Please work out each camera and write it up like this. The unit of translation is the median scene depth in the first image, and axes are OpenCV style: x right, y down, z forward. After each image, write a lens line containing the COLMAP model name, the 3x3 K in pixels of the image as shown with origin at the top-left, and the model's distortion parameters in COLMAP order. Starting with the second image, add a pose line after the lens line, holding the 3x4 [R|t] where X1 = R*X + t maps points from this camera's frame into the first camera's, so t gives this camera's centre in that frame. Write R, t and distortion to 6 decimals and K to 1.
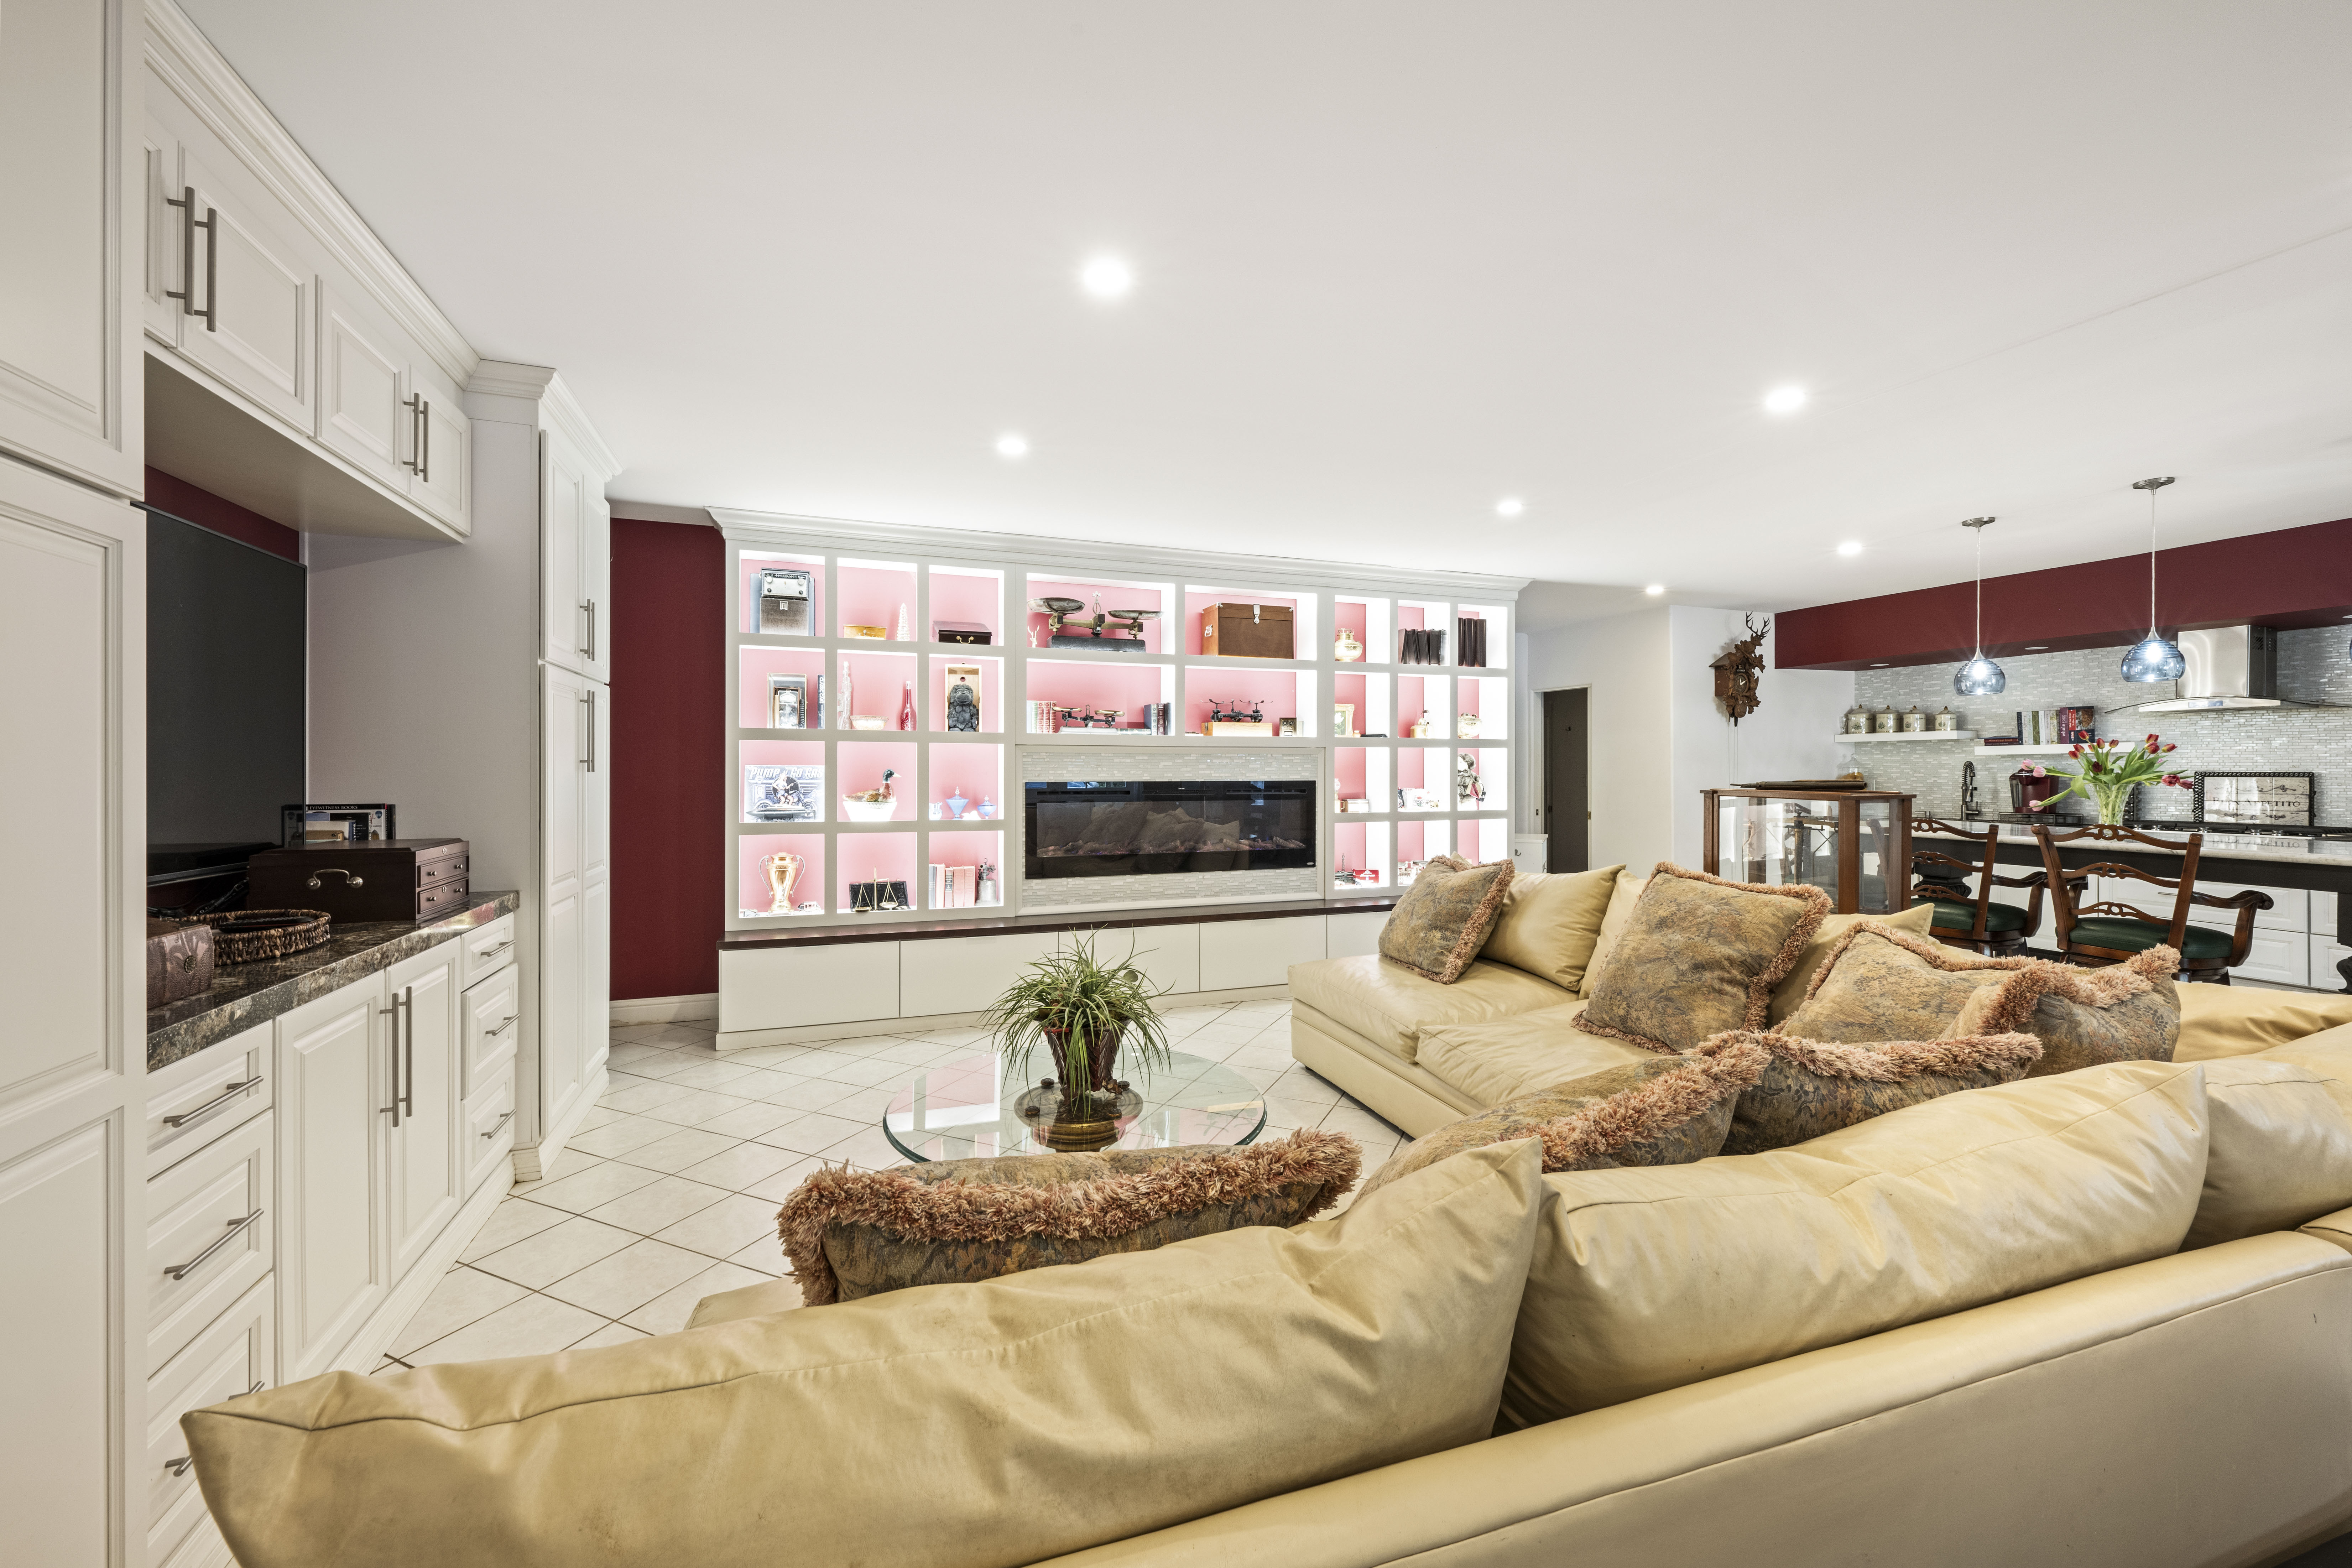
lens RADIAL K [[929.2, 0, 1166.2], [0, 929.2, 780.2], [0, 0, 1]] dist [-0.001941, -0.000289]
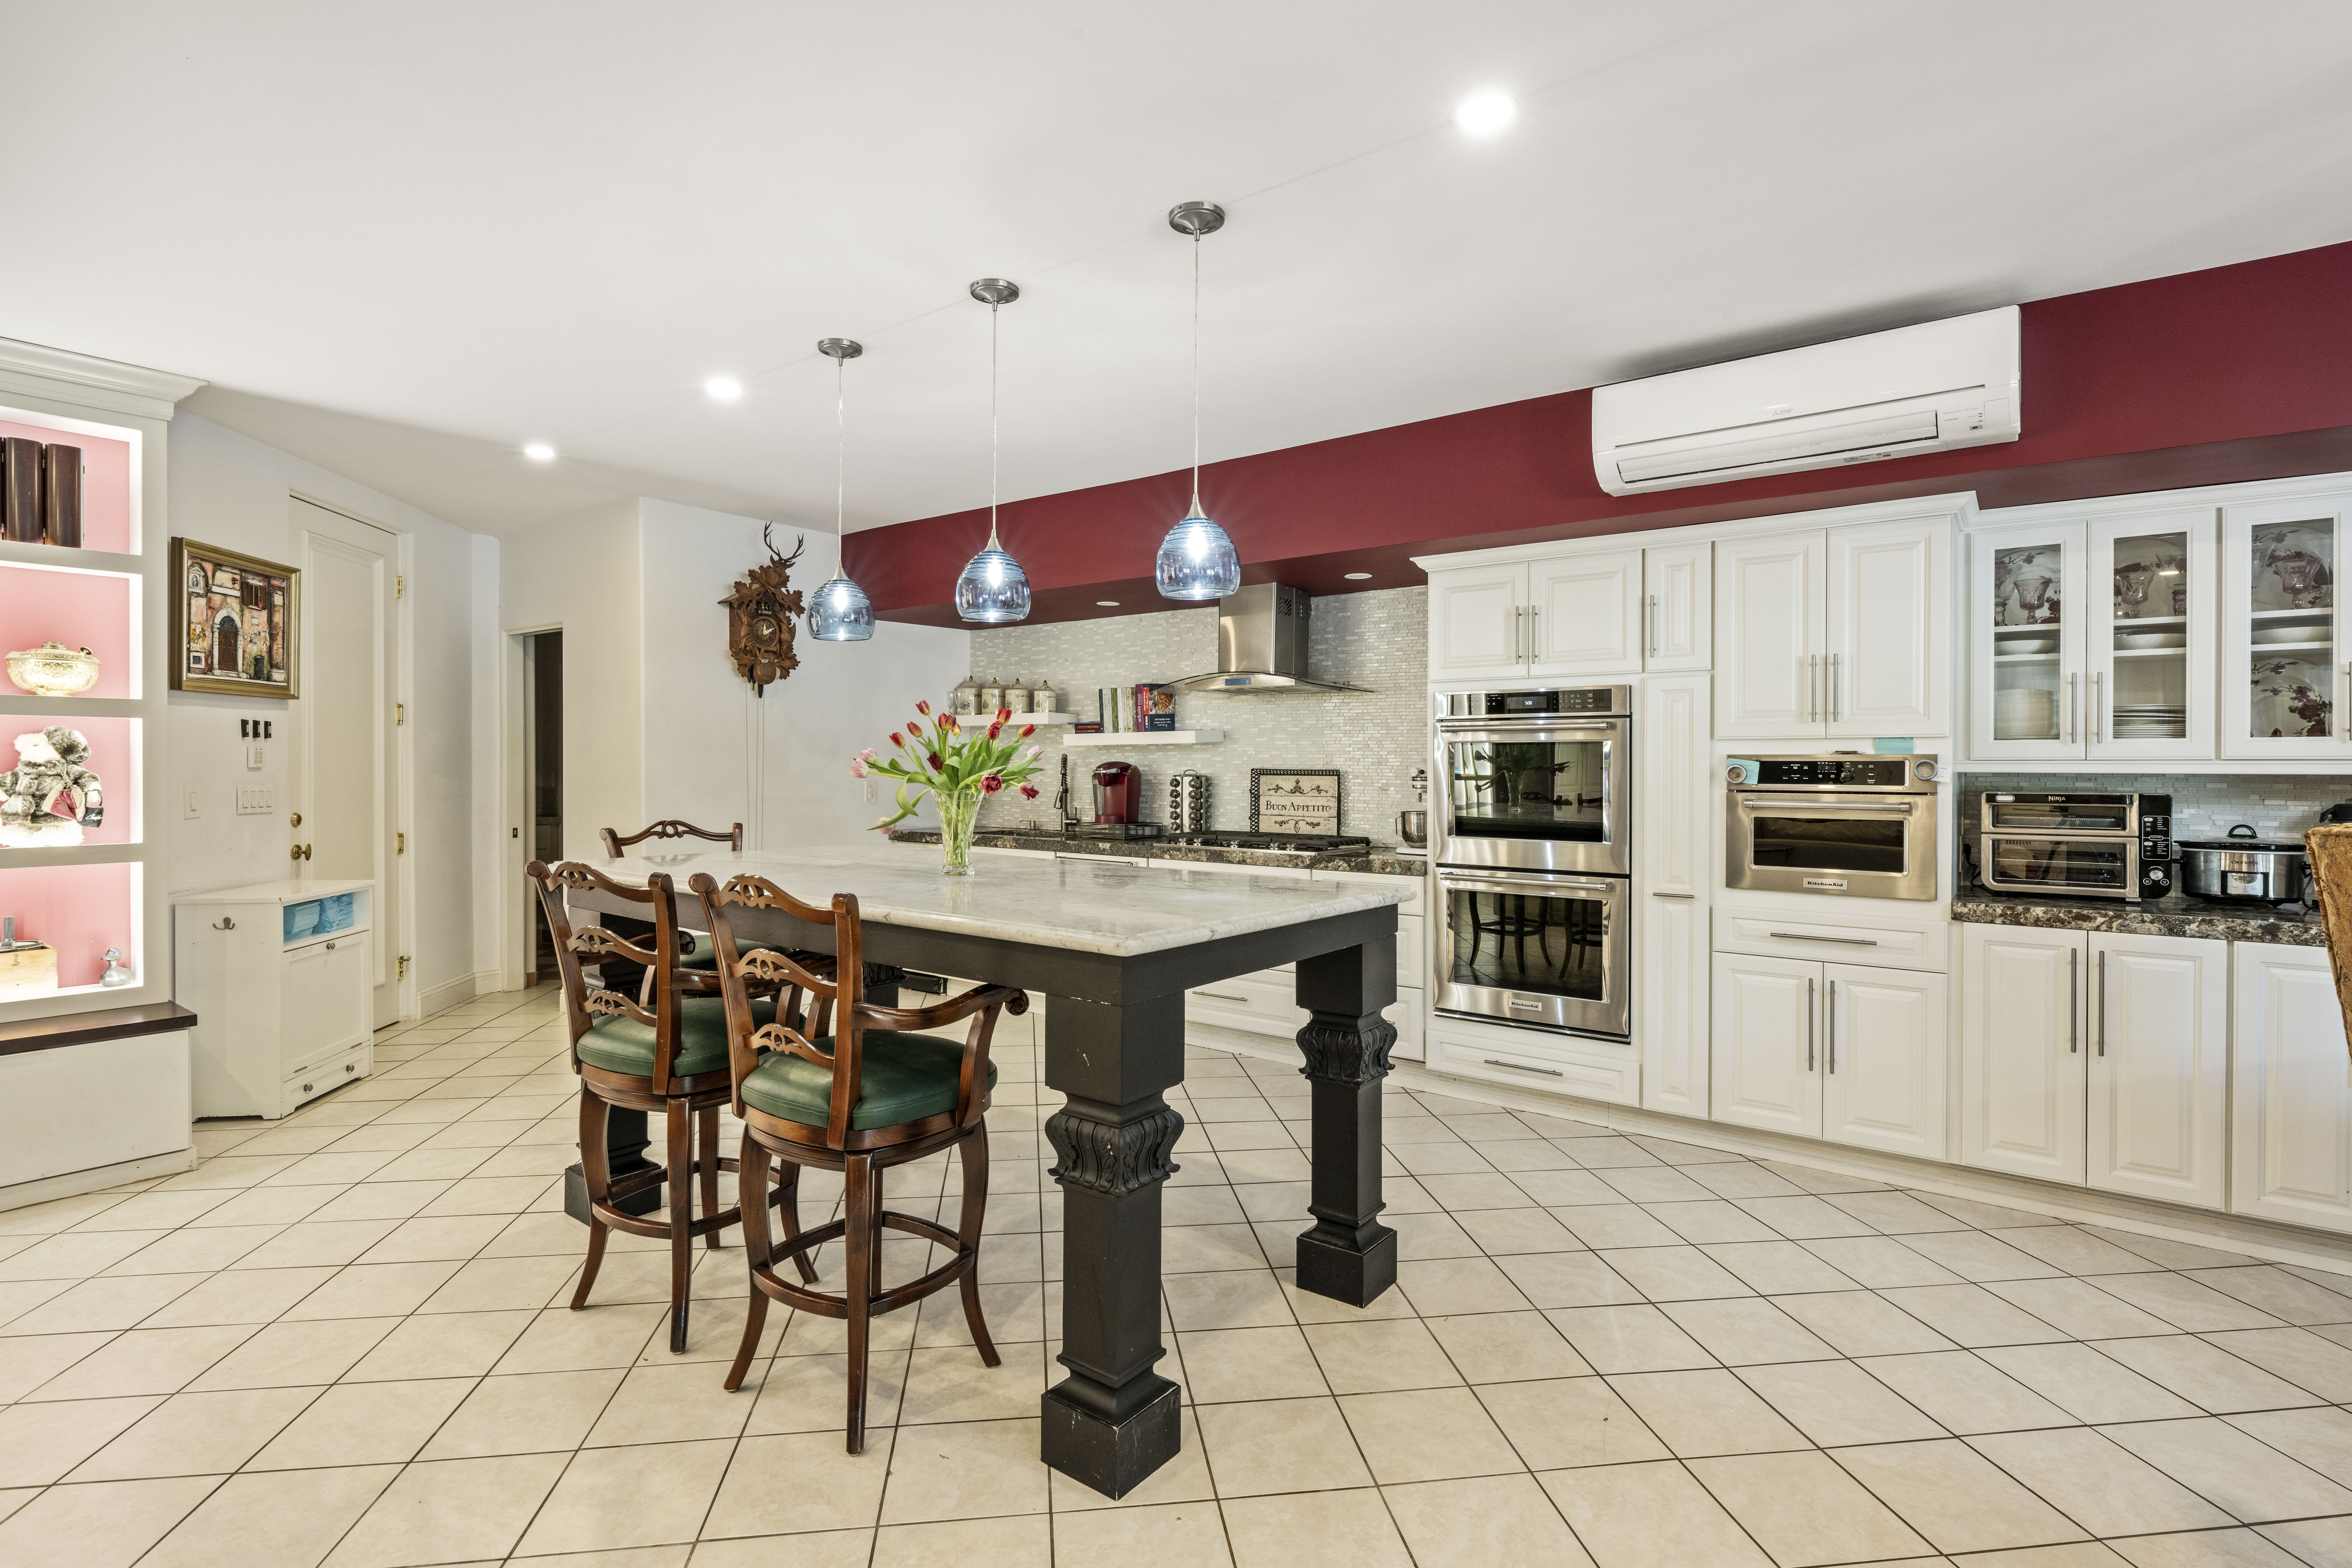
lens RADIAL K [[1168.4, 0, 1183.2], [0, 1168.4, 775.0], [0, 0, 1]] dist [0.003290, 0.000400]
pose [[0.836912, -0.001102, 0.547336, 0.462996], [0.002488, 0.999995, -0.001790, -0.002076], [-0.547332, 0.002860, 0.836911, 0.173598]]
